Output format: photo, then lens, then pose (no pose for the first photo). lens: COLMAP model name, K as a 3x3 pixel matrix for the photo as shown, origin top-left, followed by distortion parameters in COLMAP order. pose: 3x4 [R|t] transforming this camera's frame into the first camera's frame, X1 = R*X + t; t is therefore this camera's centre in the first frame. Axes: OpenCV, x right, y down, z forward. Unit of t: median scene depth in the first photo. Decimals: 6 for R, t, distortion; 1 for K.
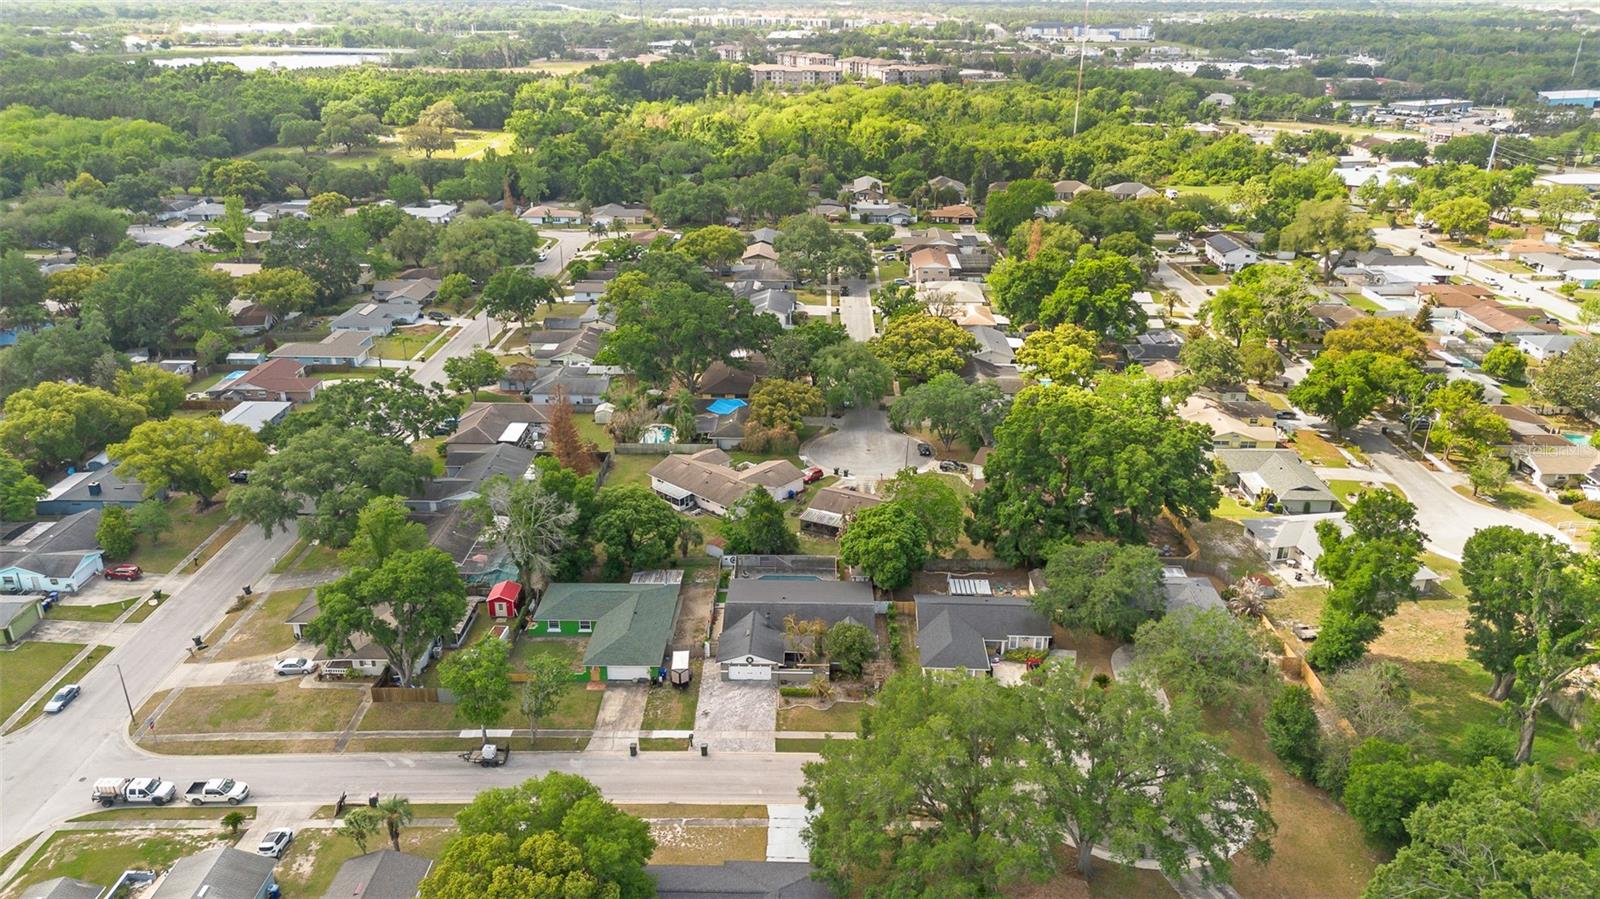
lens RADIAL K [[1128.1, 0, 807.1], [0, 1128.1, 447.2], [0, 0, 1]] dist [0.062261, -0.065314]
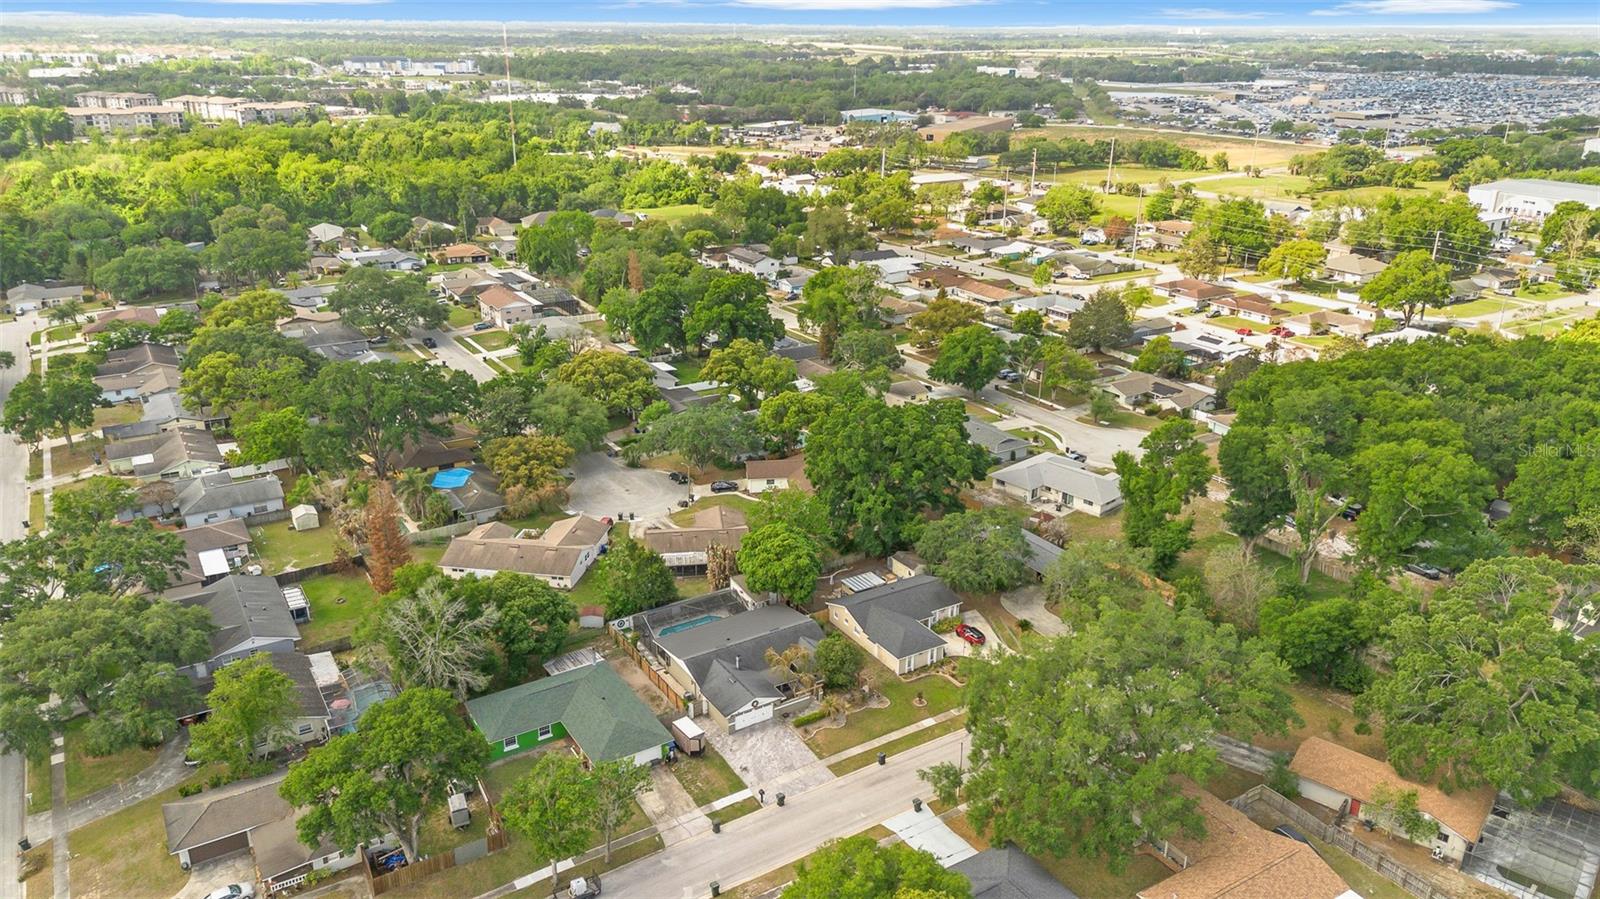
lens RADIAL K [[1128.1, 0, 807.1], [0, 1128.1, 447.2], [0, 0, 1]] dist [0.062261, -0.065314]
pose [[0.834412, -0.191115, 0.516944, -0.418213], [0.204517, 0.978353, 0.031582, -0.044038], [-0.511790, 0.079372, 0.855436, 0.108298]]
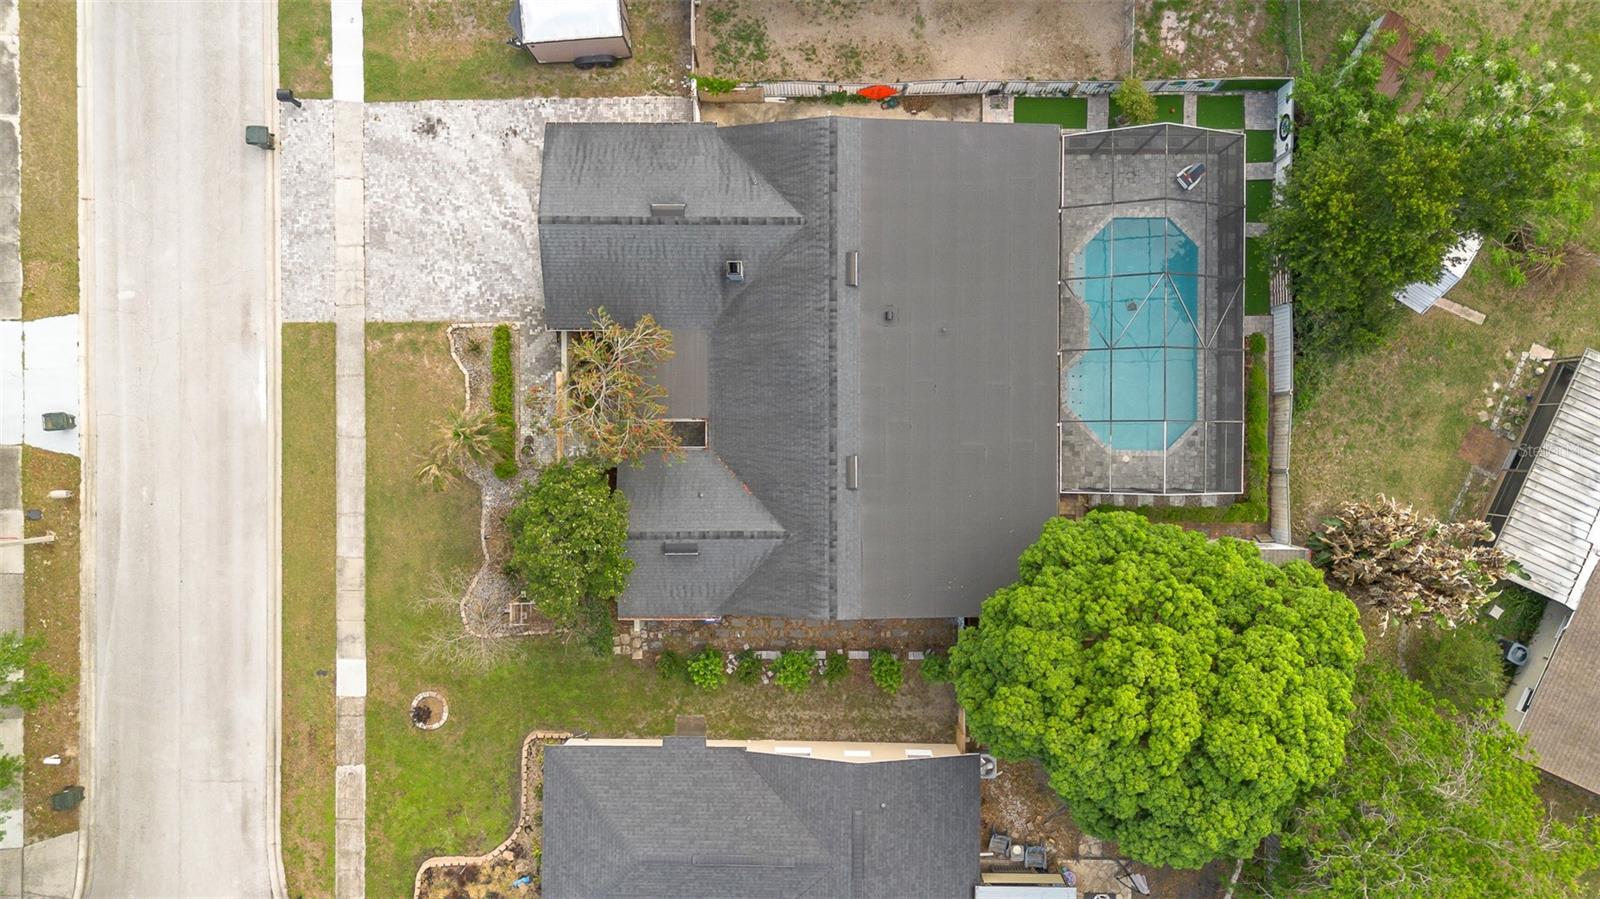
lens RADIAL K [[1128.1, 0, 807.1], [0, 1128.1, 447.2], [0, 0, 1]] dist [0.062261, -0.065314]
pose [[0.016151, 0.999852, 0.005999, 0.011038], [-0.363473, 0.000282, 0.931605, -0.127584], [0.931465, -0.017227, 0.363424, 0.833720]]
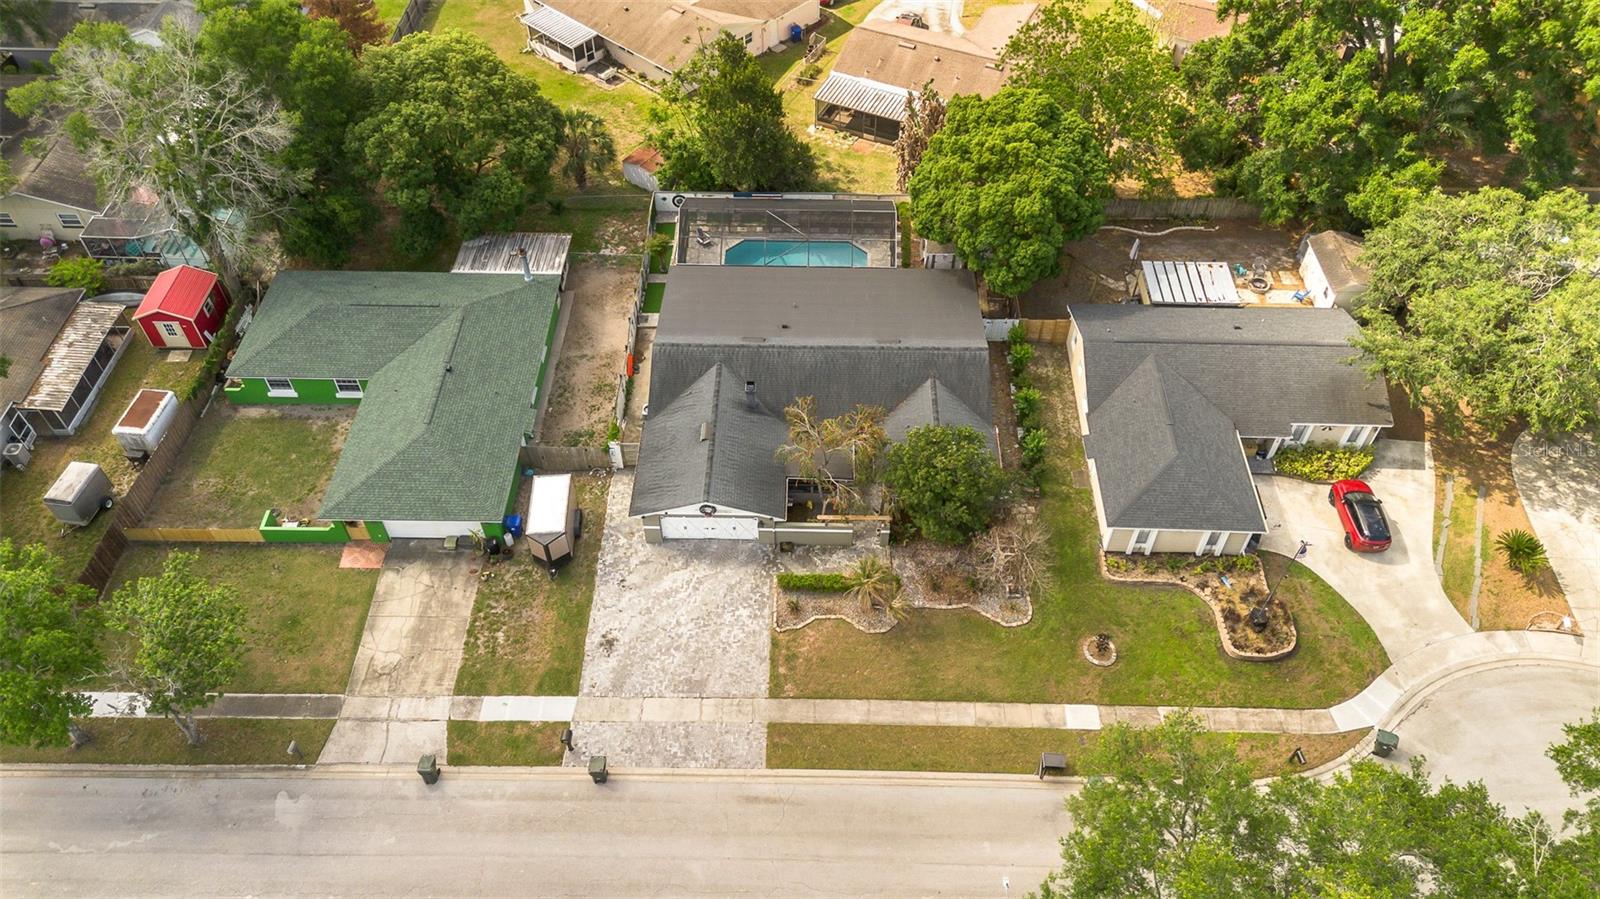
lens RADIAL K [[1128.1, 0, 807.1], [0, 1128.1, 447.2], [0, 0, 1]] dist [0.062261, -0.065314]
pose [[0.999999, -0.000905, -0.001072, -0.010874], [0.001285, 0.897184, 0.441654, -0.020302], [0.000562, -0.441655, 0.897185, 0.548432]]
